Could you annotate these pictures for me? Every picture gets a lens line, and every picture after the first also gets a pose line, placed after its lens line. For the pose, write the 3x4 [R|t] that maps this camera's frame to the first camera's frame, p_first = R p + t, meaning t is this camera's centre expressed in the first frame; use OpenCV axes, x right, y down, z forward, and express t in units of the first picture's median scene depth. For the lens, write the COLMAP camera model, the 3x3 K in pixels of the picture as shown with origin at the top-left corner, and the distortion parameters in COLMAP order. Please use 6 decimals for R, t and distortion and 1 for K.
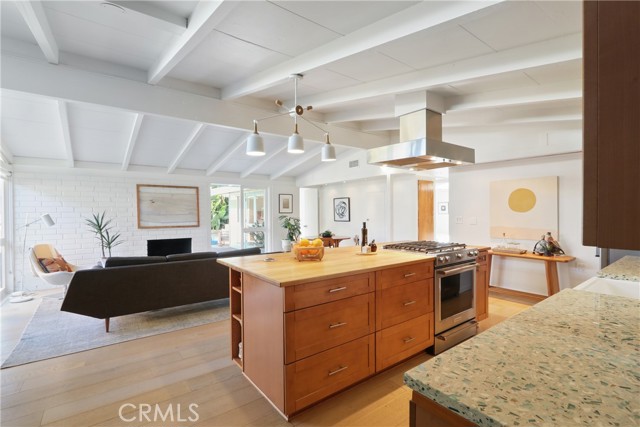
lens RADIAL K [[299.2, 0, 321.7], [0, 299.2, 211.8], [0, 0, 1]] dist [-0.021976, 0.005207]
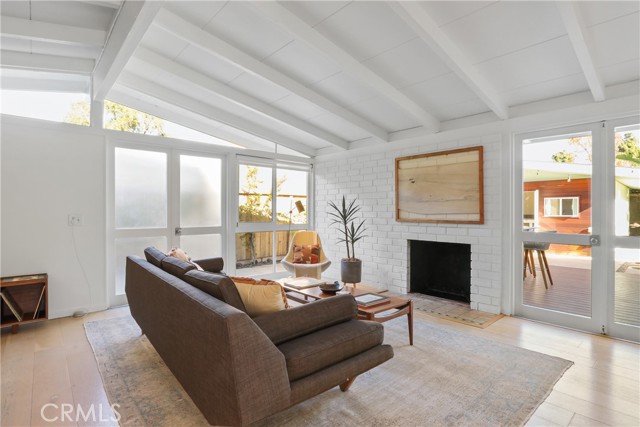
lens RADIAL K [[322.2, 0, 325.2], [0, 322.2, 210.8], [0, 0, 1]] dist [-0.018497, 0.002001]
pose [[0.079575, 0.004375, -0.996819, 0.117900], [0.002343, 0.999987, 0.004576, 0.025474], [0.996826, -0.002700, 0.079563, 0.717350]]
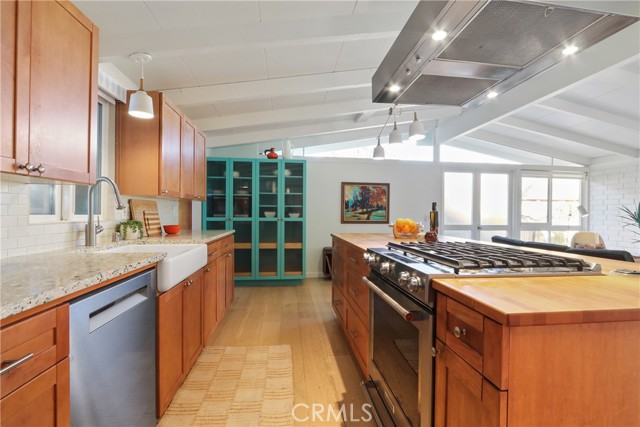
lens RADIAL K [[299.2, 0, 323.9], [0, 299.2, 216.5], [0, 0, 1]] dist [-0.021976, 0.005207]
pose [[-0.501935, 0.010265, -0.864845, 0.427142], [-0.003330, 0.999899, 0.013801, 0.026930], [0.864899, 0.009807, -0.501850, 0.504661]]
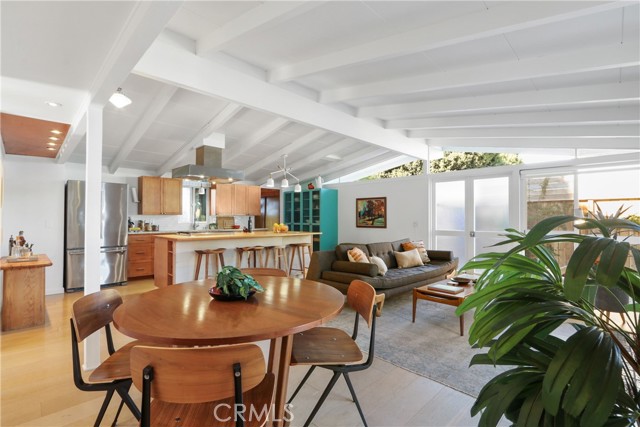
lens RADIAL K [[299.2, 0, 323.8], [0, 299.2, 213.5], [0, 0, 1]] dist [-0.021976, 0.005207]
pose [[-0.990602, 0.001646, -0.136765, -0.018383], [0.004164, 0.999827, -0.018123, 0.023739], [0.136712, -0.018522, -0.990438, 1.288152]]
